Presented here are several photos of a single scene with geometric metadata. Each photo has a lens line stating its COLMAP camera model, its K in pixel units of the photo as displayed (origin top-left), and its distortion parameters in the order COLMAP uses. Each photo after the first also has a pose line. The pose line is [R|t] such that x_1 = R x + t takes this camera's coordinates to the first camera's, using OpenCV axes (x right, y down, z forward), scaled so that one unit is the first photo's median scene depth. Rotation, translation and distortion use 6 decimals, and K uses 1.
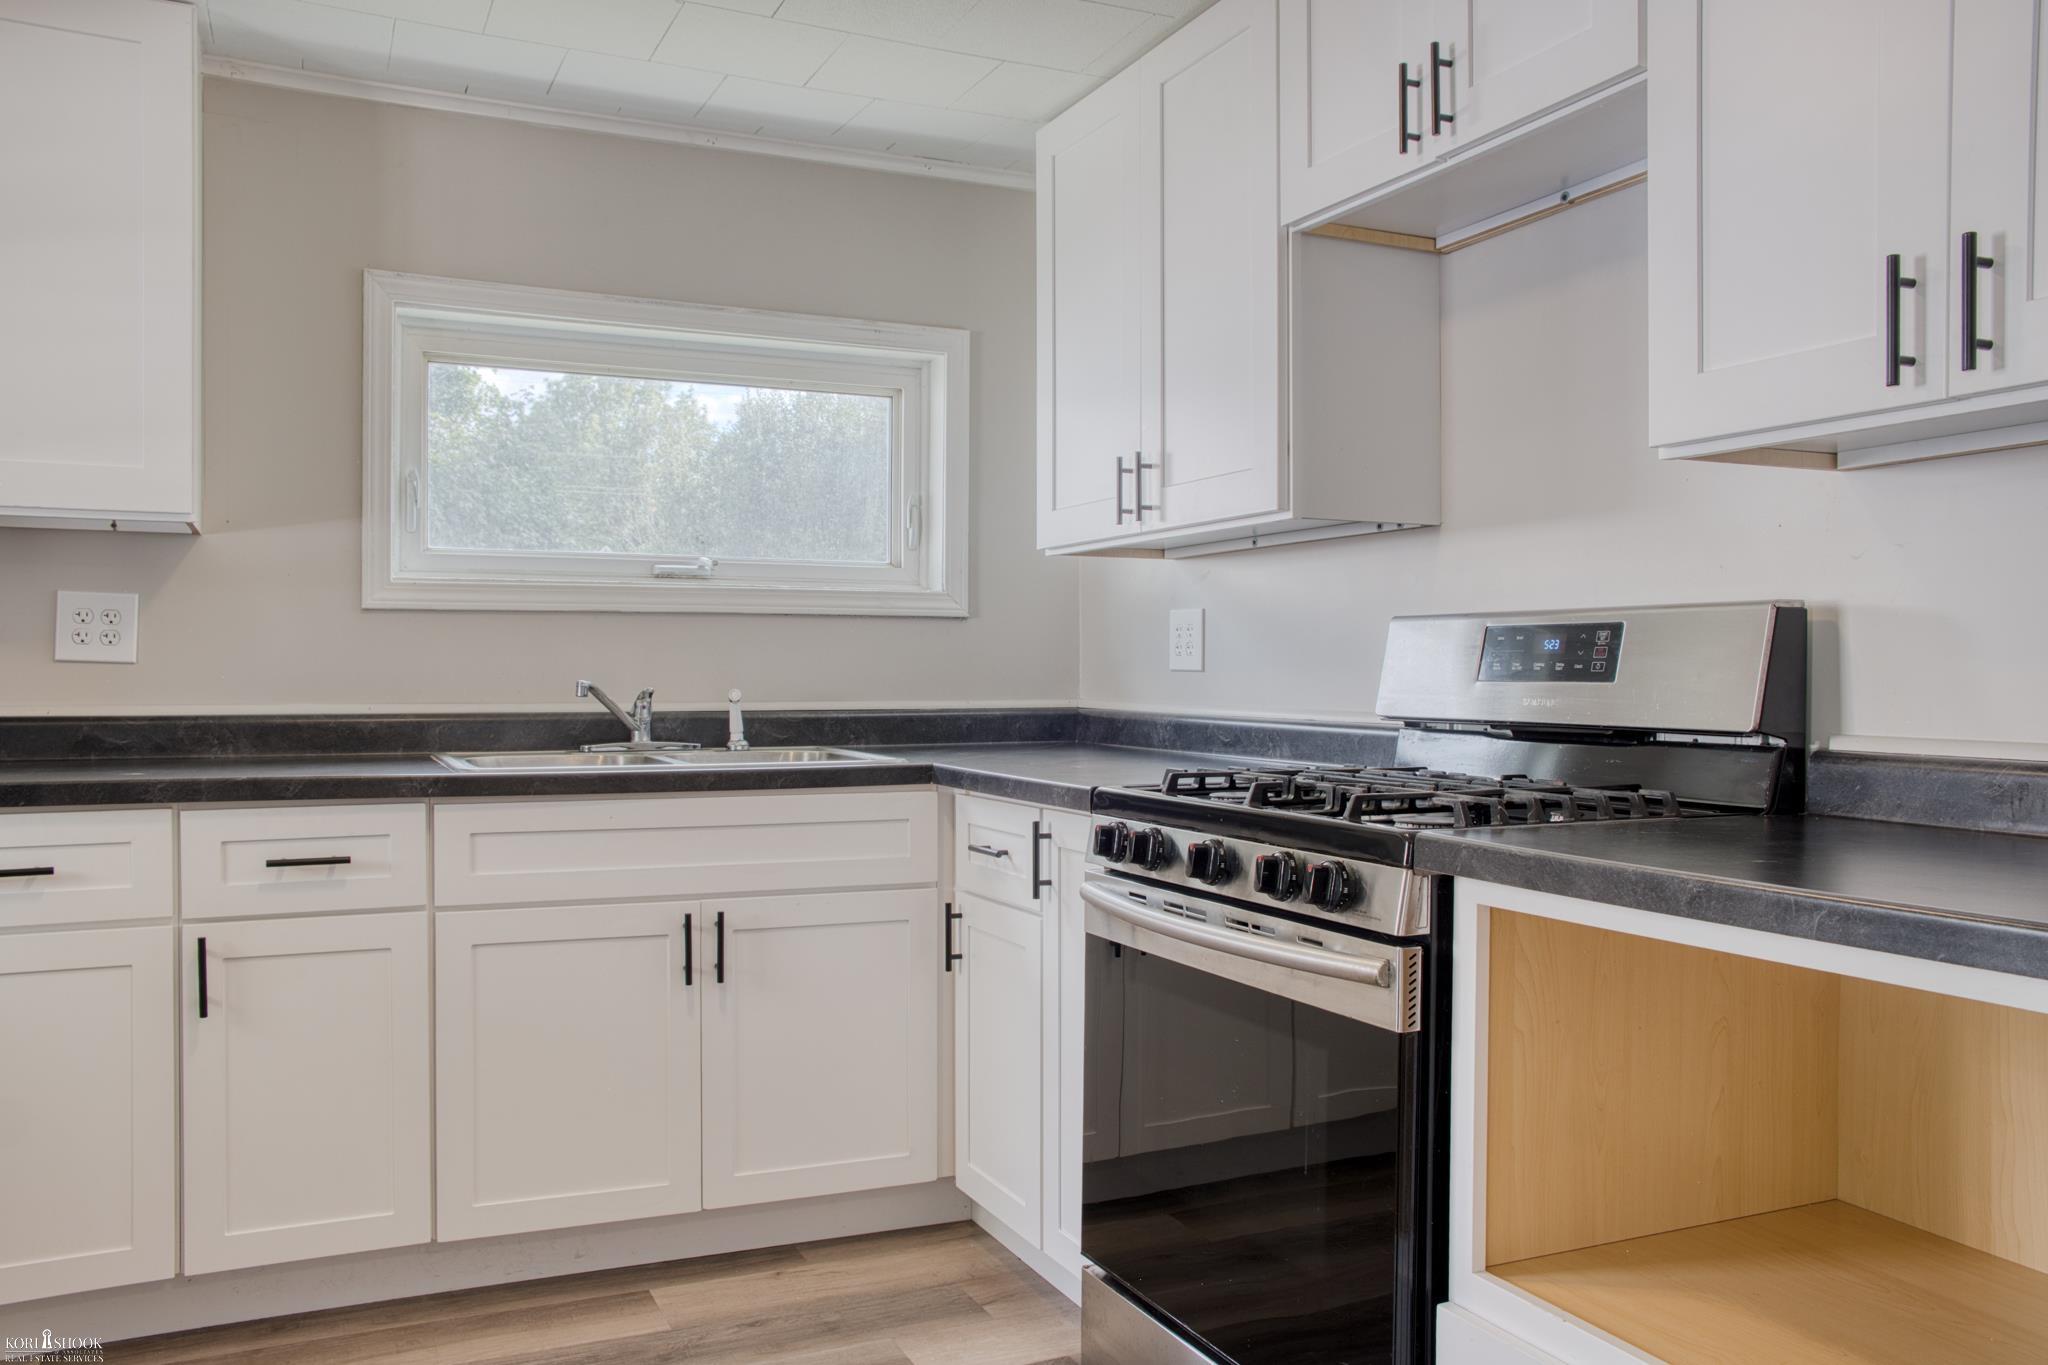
lens RADIAL K [[1587.4, 0, 1017.8], [0, 1587.4, 693.0], [0, 0, 1]] dist [-0.095957, 0.121911]
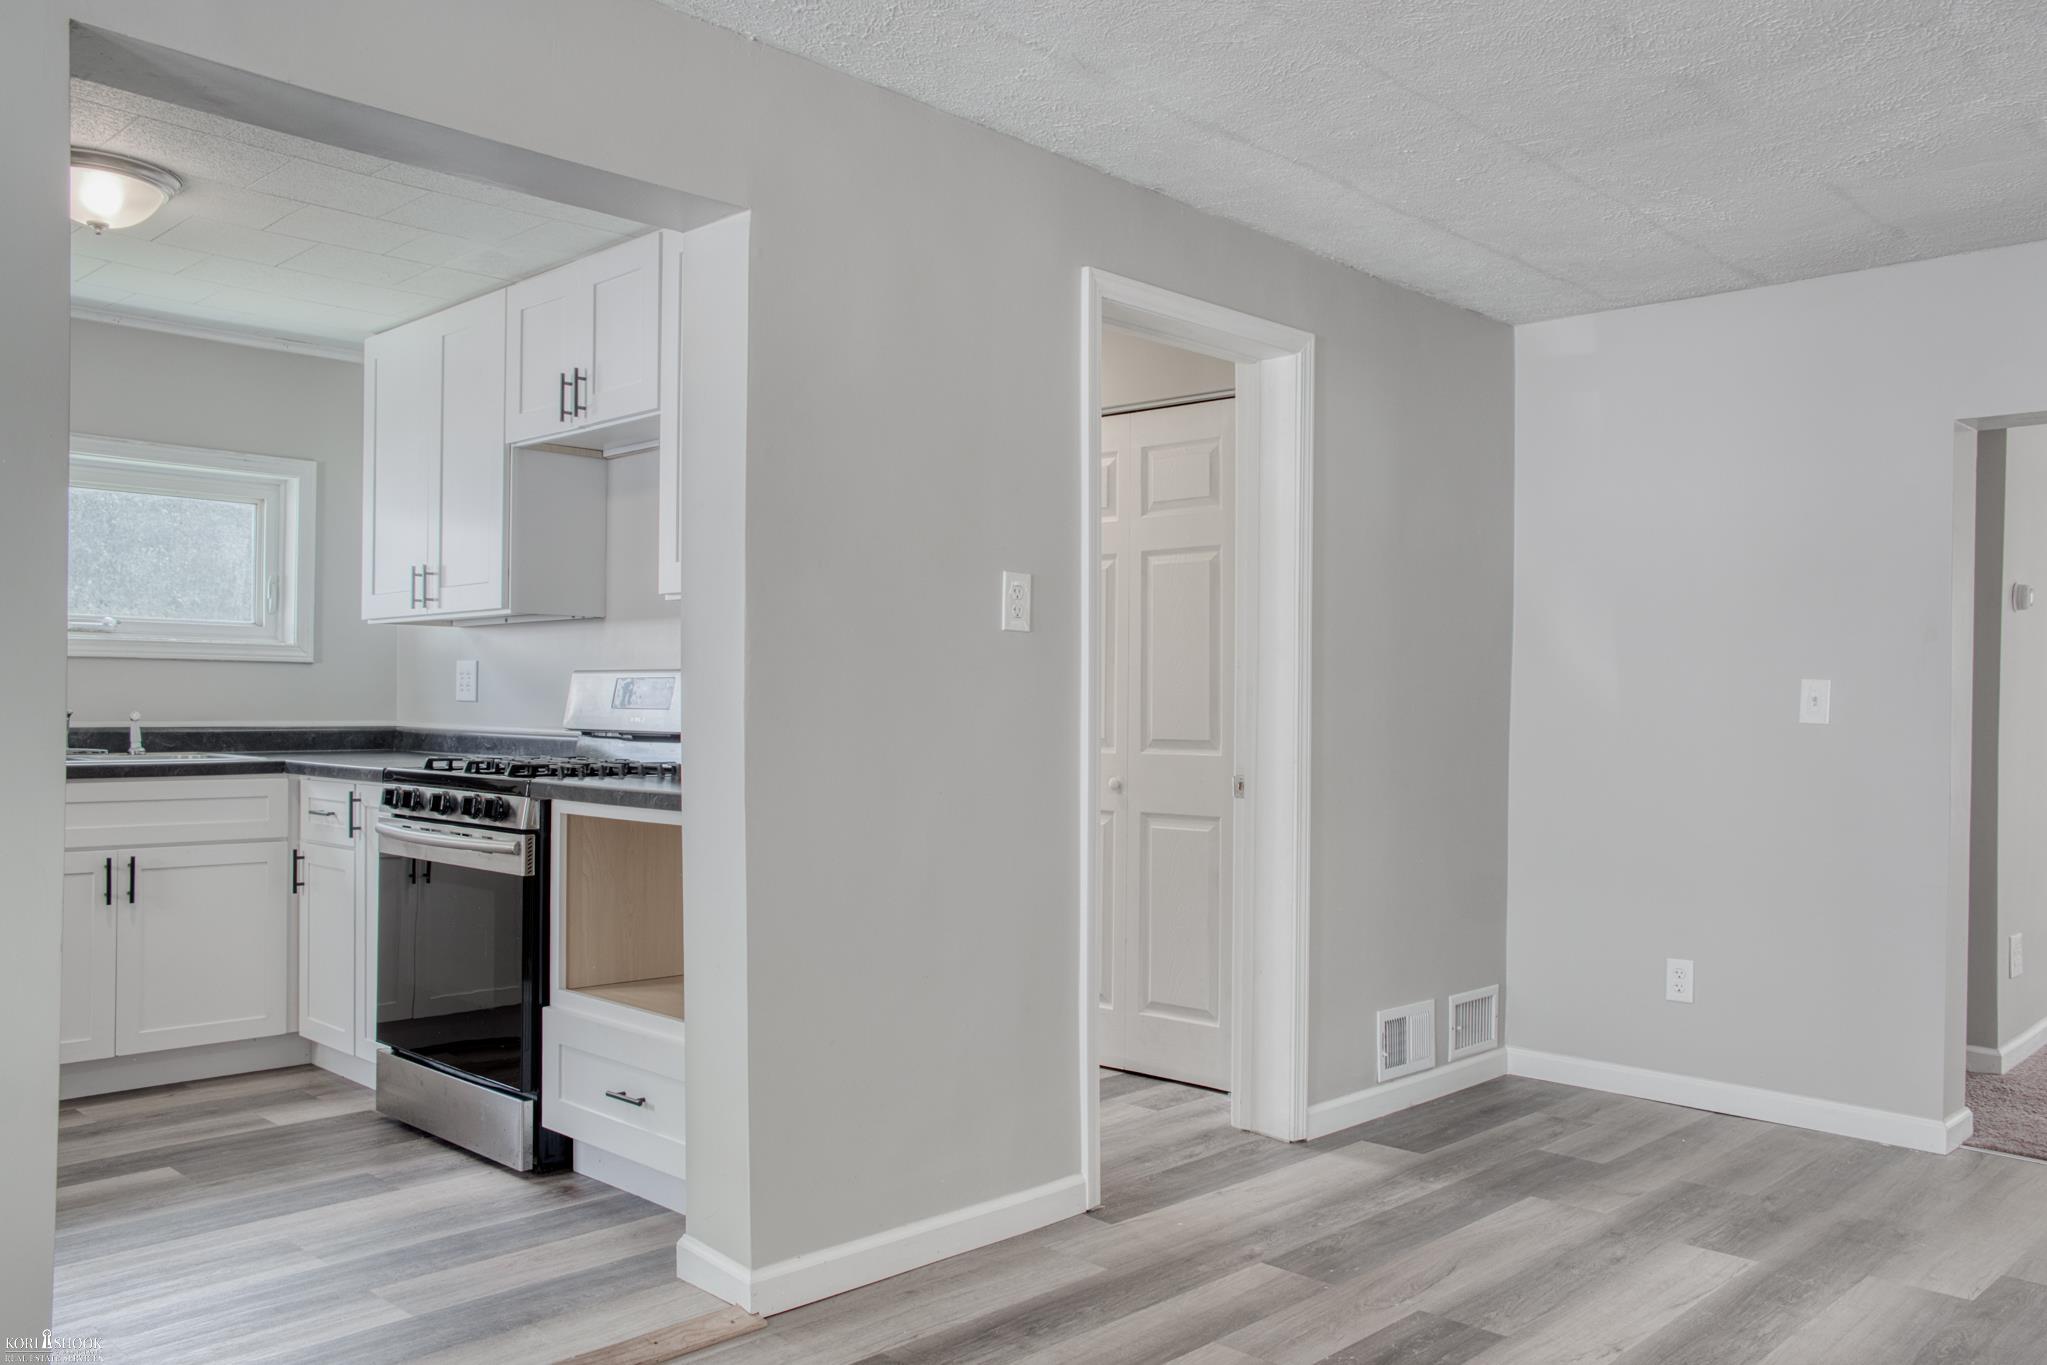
lens RADIAL K [[1586.7, 0, 1017.3], [0, 1586.7, 693.0], [0, 0, 1]] dist [-0.095957, 0.121911]
pose [[0.928768, 0.007426, 0.370588, 0.046047], [-0.000384, 0.999818, -0.019071, 0.008124], [-0.370663, 0.017570, 0.928601, -0.700623]]
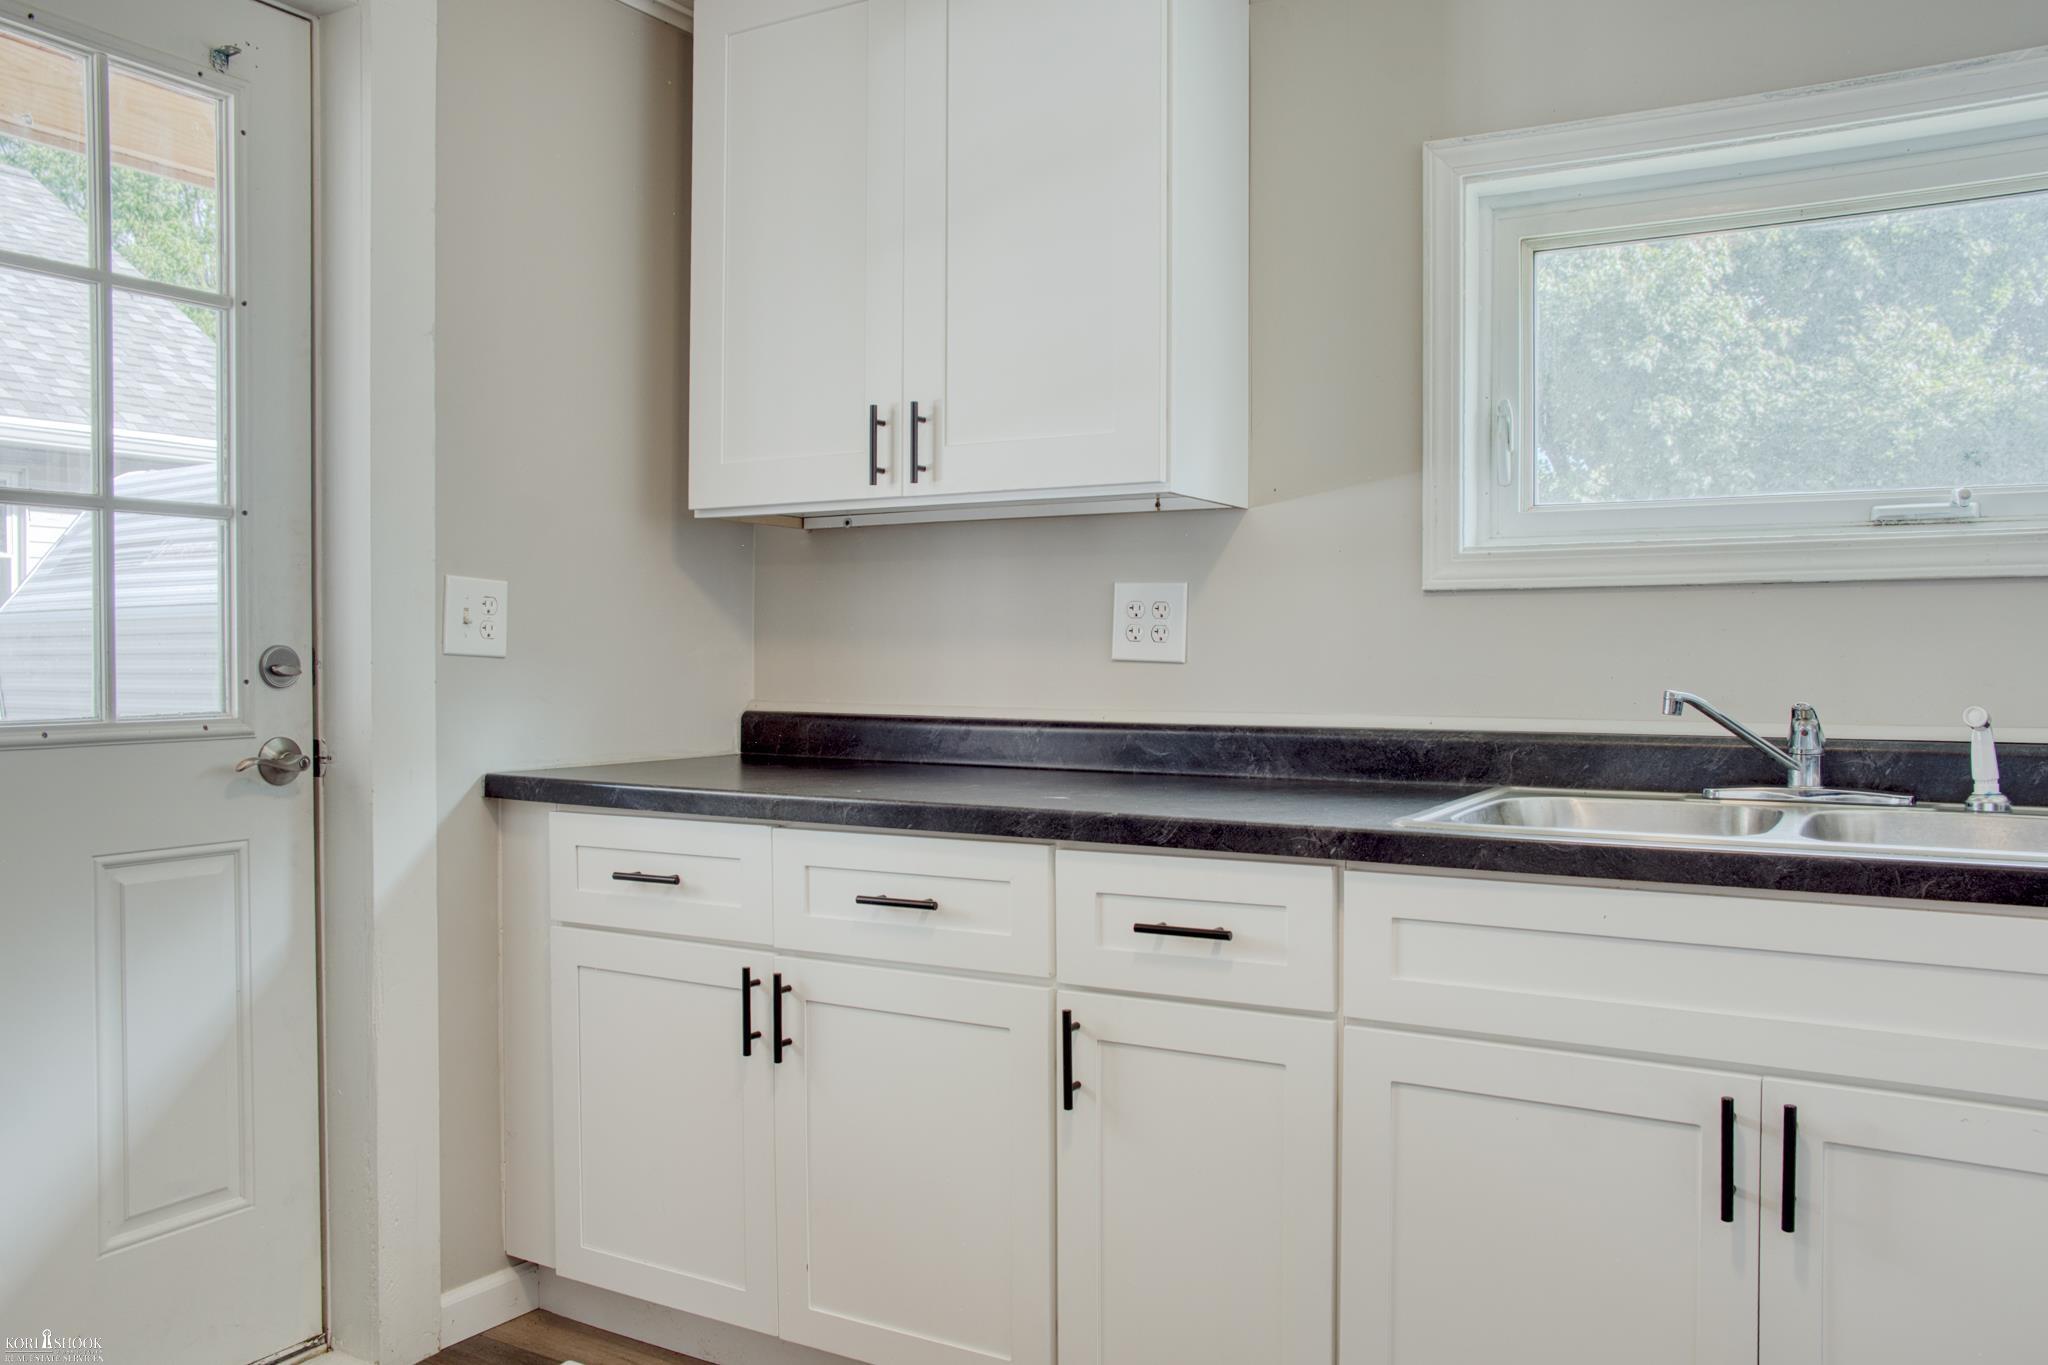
lens RADIAL K [[1587.4, 0, 1017.8], [0, 1587.4, 693.0], [0, 0, 1]] dist [-0.095957, 0.121911]
pose [[0.574253, 0.014969, -0.818541, 0.104259], [-0.009570, 0.999887, 0.011571, -0.012303], [0.818622, 0.001189, 0.574331, 0.441437]]
